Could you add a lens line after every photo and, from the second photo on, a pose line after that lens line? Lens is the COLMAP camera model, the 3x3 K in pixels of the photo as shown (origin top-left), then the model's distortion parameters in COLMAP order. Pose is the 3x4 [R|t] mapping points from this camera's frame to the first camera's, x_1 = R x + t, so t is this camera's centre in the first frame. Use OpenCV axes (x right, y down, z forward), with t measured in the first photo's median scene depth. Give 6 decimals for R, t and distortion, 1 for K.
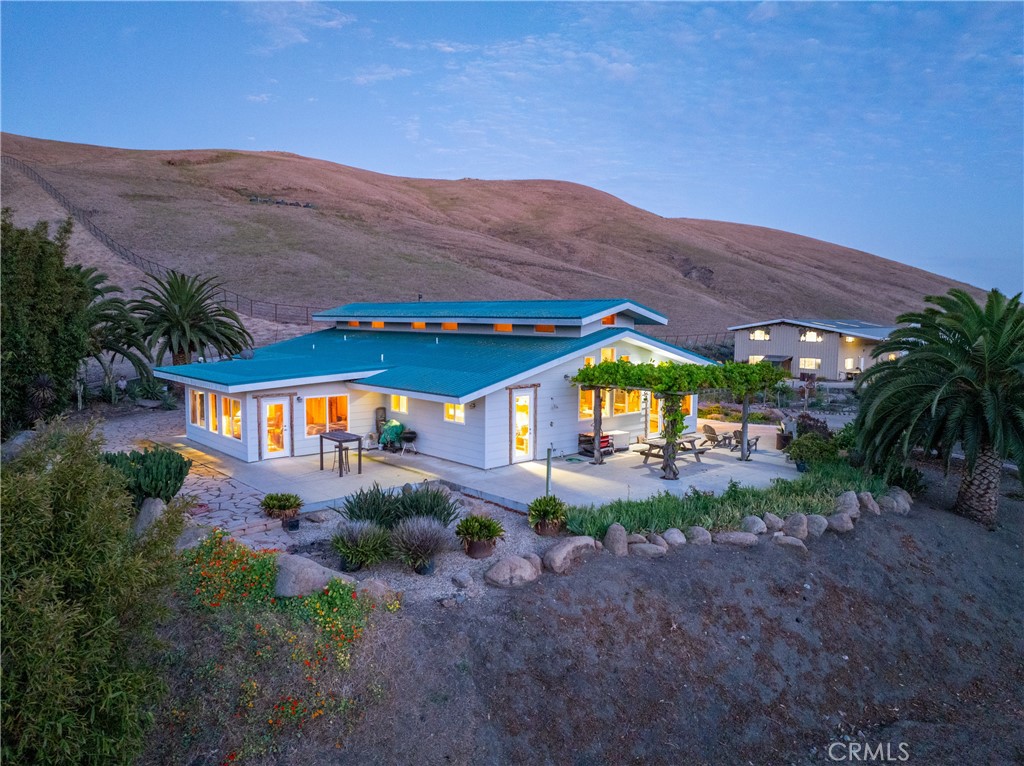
lens RADIAL K [[717.7, 0, 512.0], [0, 717.7, 383.0], [0, 0, 1]] dist [-0.009625, -0.049495]
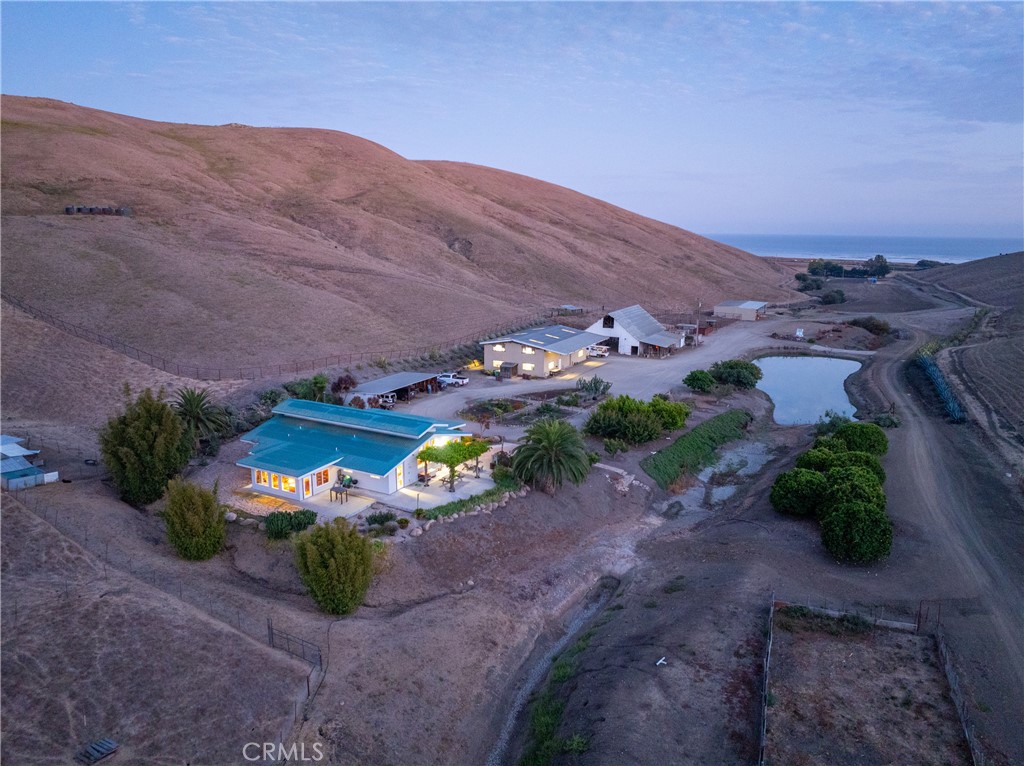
lens RADIAL K [[717.7, 0, 512.0], [0, 717.7, 383.0], [0, 0, 1]] dist [-0.009625, -0.049495]
pose [[0.948978, -0.068246, 0.307869, -0.396713], [0.030621, 0.991629, 0.125433, -0.622894], [-0.313852, -0.109606, 0.943124, -1.692451]]
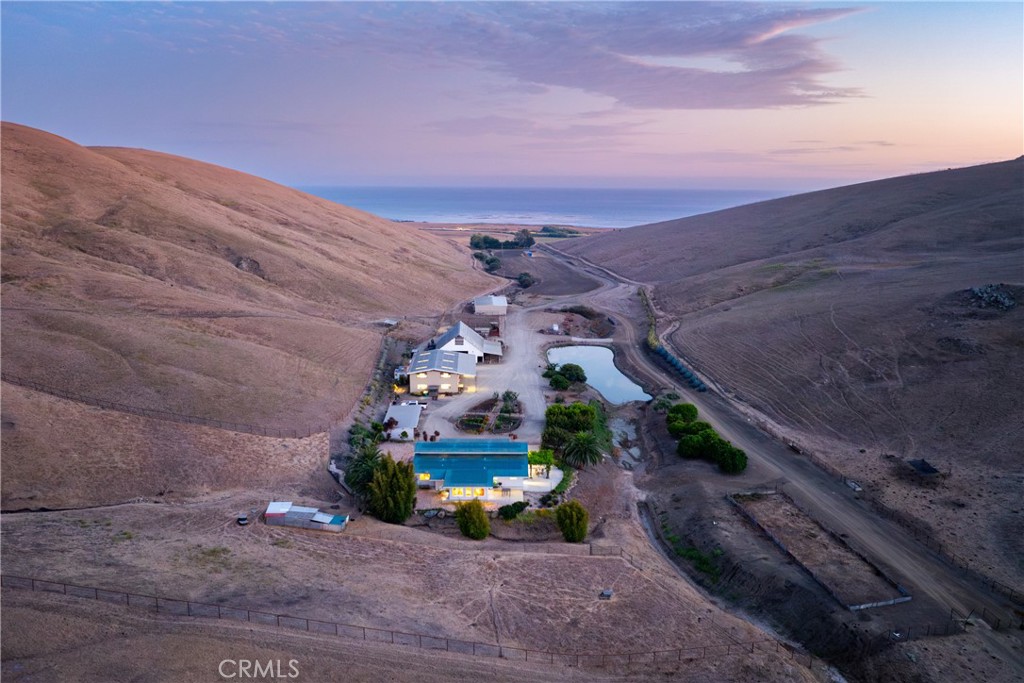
lens RADIAL K [[725.9, 0, 512.0], [0, 725.9, 341.5], [0, 0, 1]] dist [-0.001606, -0.000759]
pose [[0.669291, -0.162889, 0.724925, -3.559044], [0.068296, 0.985030, 0.158279, -1.673419], [-0.739855, -0.056425, 0.670396, -2.318752]]
